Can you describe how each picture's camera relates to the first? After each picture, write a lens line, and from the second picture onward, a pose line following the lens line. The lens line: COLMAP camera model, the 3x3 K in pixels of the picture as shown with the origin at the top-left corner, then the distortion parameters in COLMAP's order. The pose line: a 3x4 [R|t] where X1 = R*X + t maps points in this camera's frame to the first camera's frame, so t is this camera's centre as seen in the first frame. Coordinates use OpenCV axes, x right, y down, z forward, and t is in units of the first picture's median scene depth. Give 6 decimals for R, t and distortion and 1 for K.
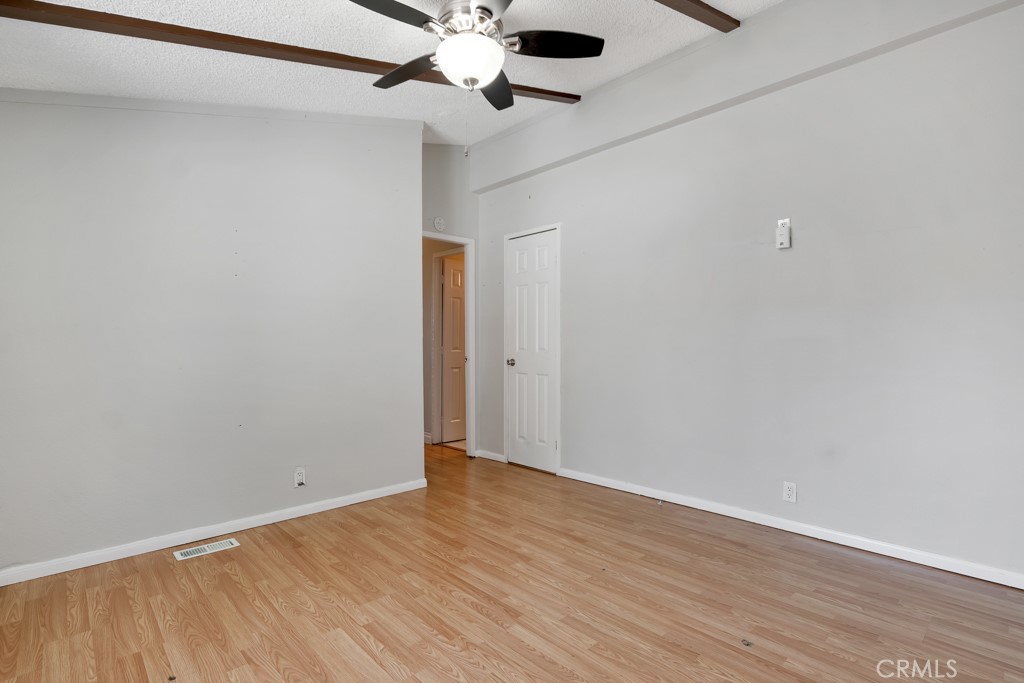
lens RADIAL K [[487.5, 0, 509.6], [0, 487.5, 341.9], [0, 0, 1]] dist [-0.016867, 0.003465]
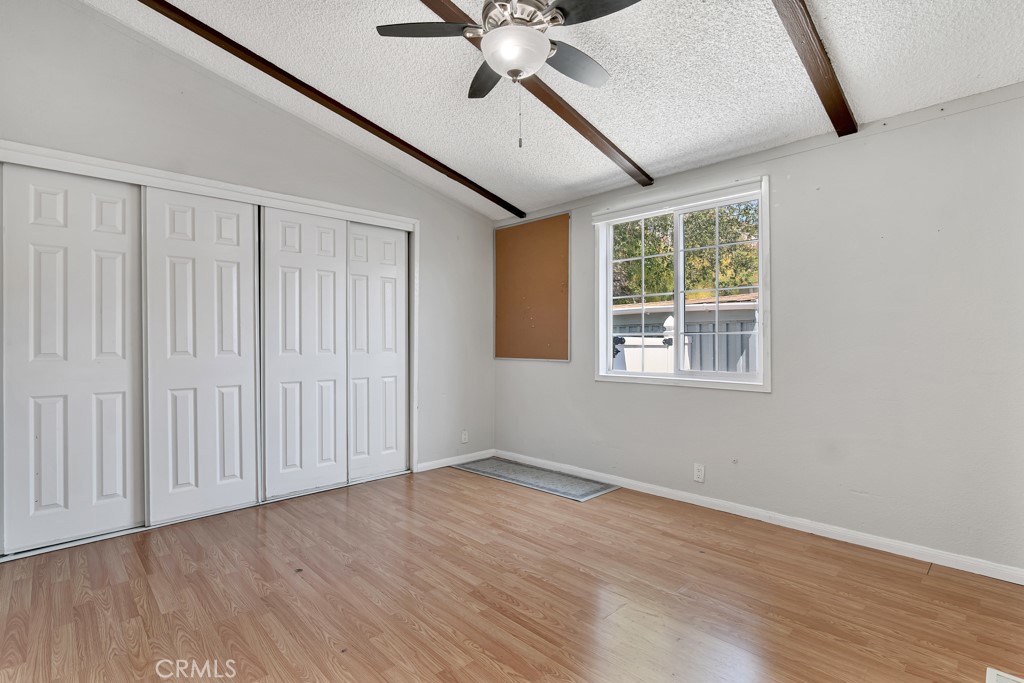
lens RADIAL K [[456.8, 0, 514.5], [0, 456.8, 342.5], [0, 0, 1]] dist [0.000070, -0.000008]
pose [[-0.999693, 0.008954, -0.023086, -0.056400], [0.009028, 0.999955, -0.003076, 0.019542], [0.023057, -0.003283, -0.999729, 2.003206]]
